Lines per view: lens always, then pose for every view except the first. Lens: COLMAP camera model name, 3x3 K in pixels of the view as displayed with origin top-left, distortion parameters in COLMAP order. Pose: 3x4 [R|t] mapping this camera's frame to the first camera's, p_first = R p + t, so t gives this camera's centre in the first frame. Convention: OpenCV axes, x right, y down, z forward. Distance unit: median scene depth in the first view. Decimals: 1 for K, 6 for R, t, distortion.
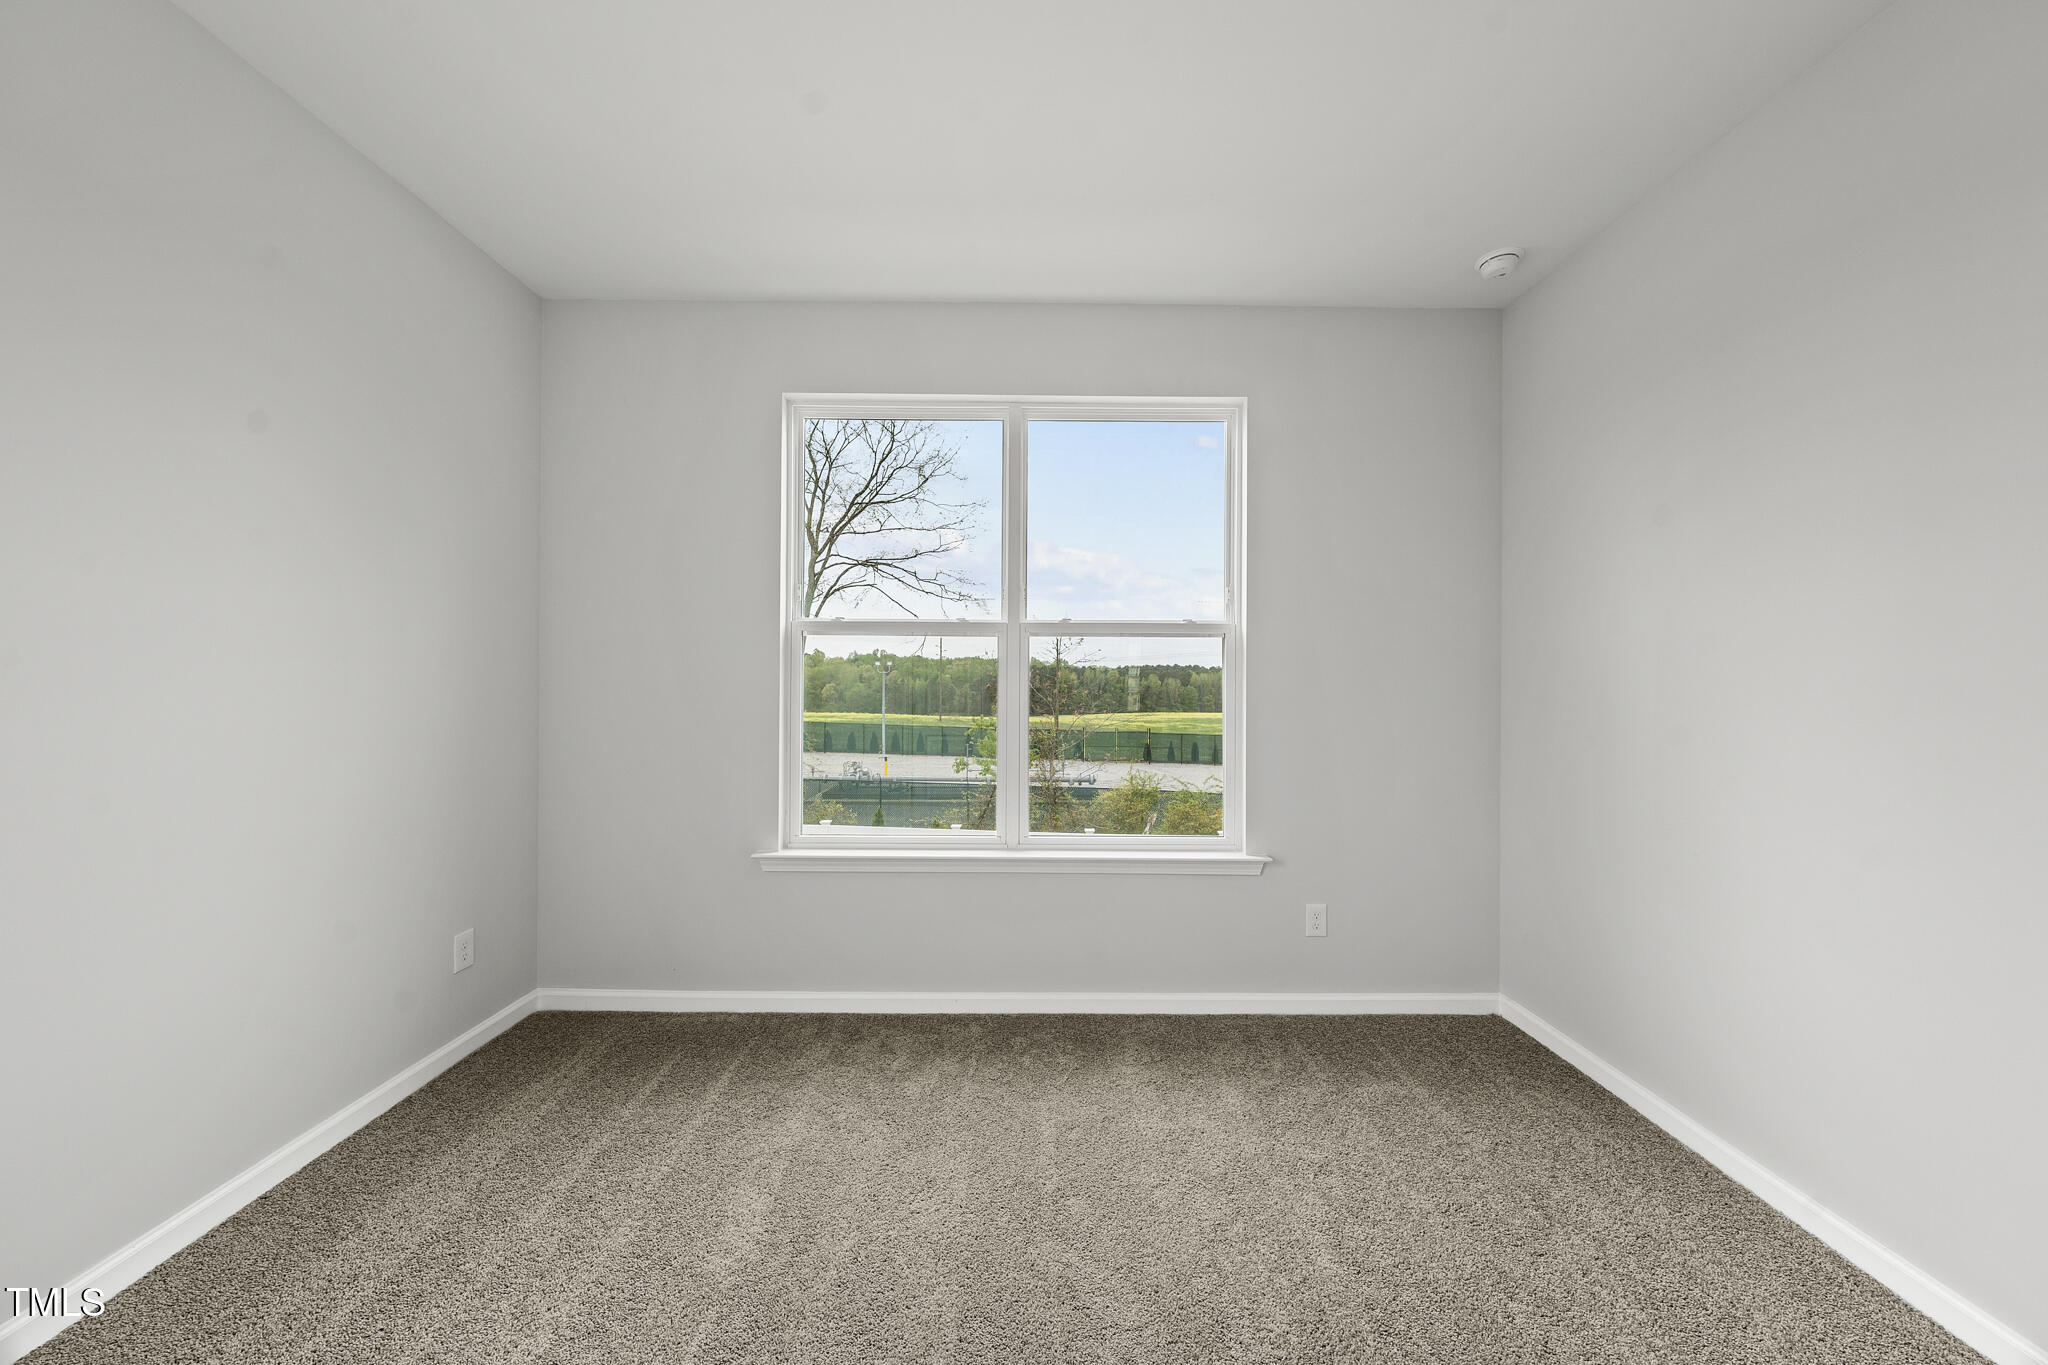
lens RADIAL K [[688.8, 0, 1024.0], [0, 688.8, 682.5], [0, 0, 1]] dist [-0.000103, -0.000104]
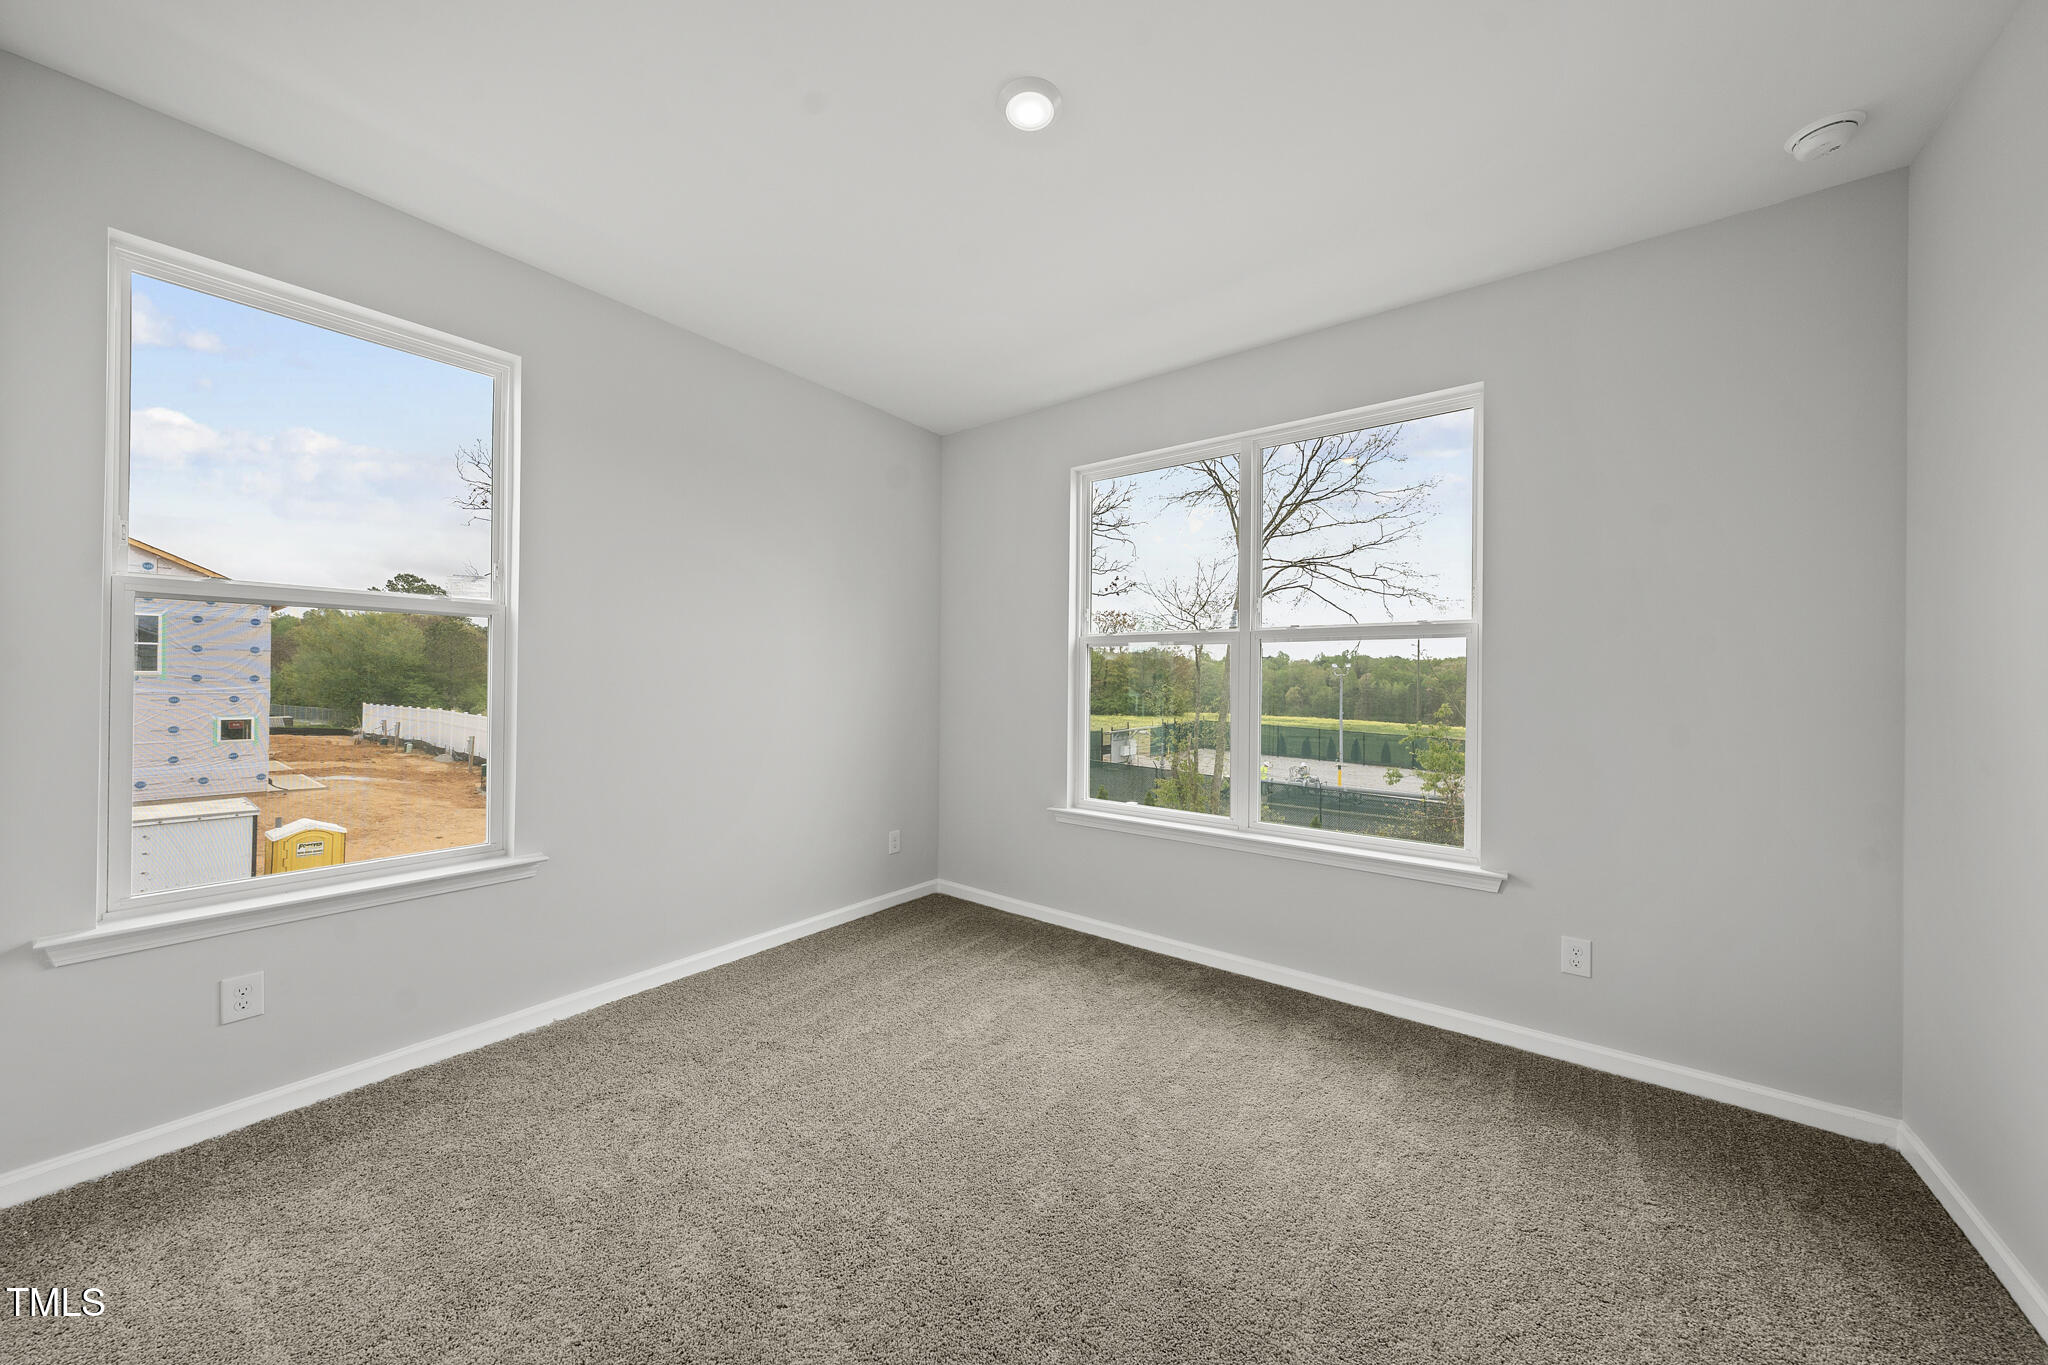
lens RADIAL K [[688.8, 0, 1024.0], [0, 688.8, 682.5], [0, 0, 1]] dist [-0.000103, -0.000104]
pose [[0.794894, 0.004006, -0.606735, 0.383964], [-0.006697, 0.999975, -0.002171, 0.002936], [0.606711, 0.005789, 0.794901, -0.120746]]
